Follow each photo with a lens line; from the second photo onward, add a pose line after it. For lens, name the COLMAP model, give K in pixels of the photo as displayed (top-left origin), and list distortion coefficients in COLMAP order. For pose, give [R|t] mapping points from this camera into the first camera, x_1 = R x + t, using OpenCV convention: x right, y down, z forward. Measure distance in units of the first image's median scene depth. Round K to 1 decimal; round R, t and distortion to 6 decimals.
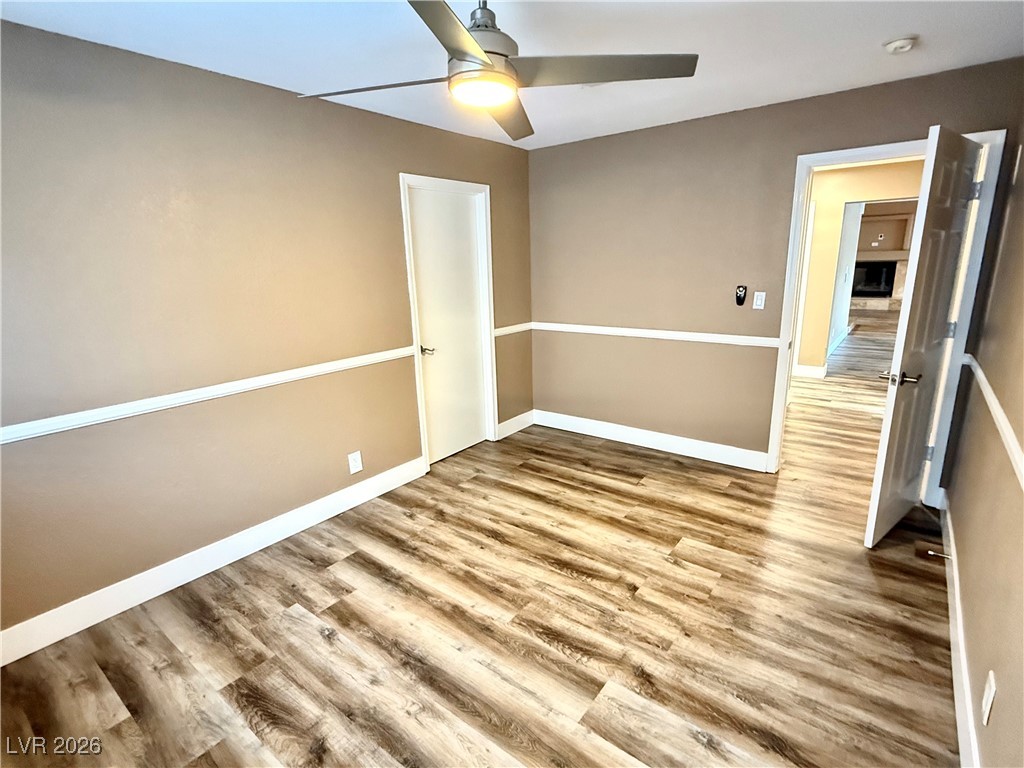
lens RADIAL K [[503.4, 0, 512.6], [0, 503.4, 382.7], [0, 0, 1]] dist [0.000637, 0.000190]
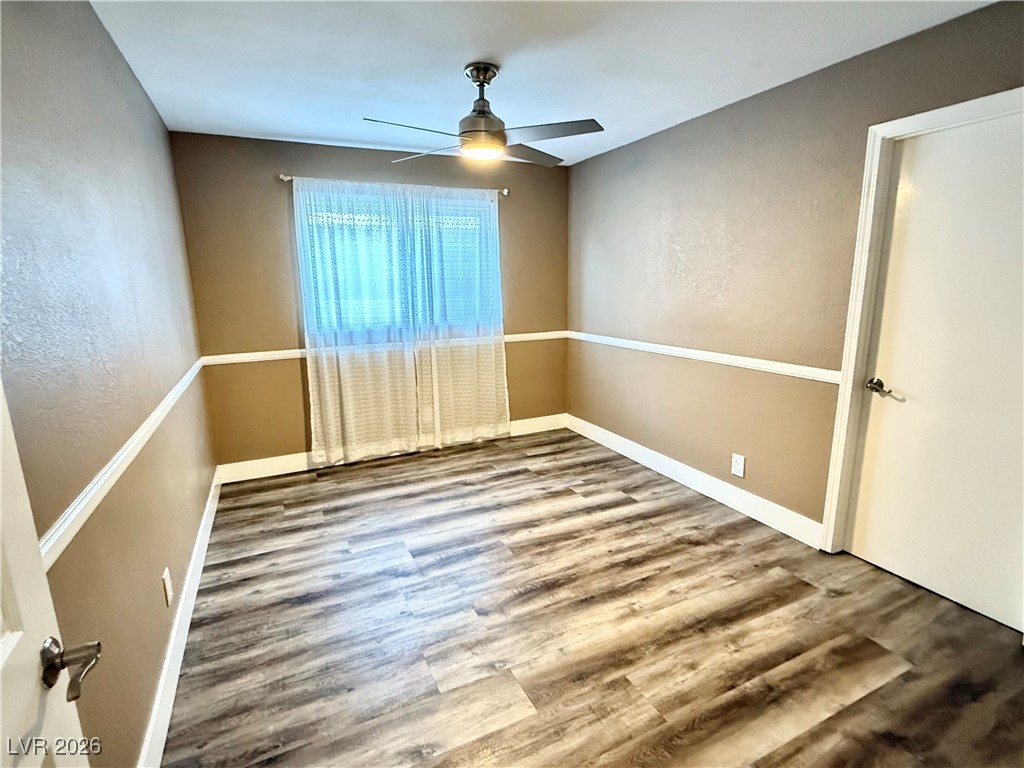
lens RADIAL K [[503.4, 0, 519.1], [0, 503.4, 392.3], [0, 0, 1]] dist [0.000637, 0.000190]
pose [[-0.433867, 0.232150, -0.870555, 0.827215], [-0.187348, 0.921868, 0.339204, -0.269358], [0.881283, 0.310266, -0.356475, 1.125909]]
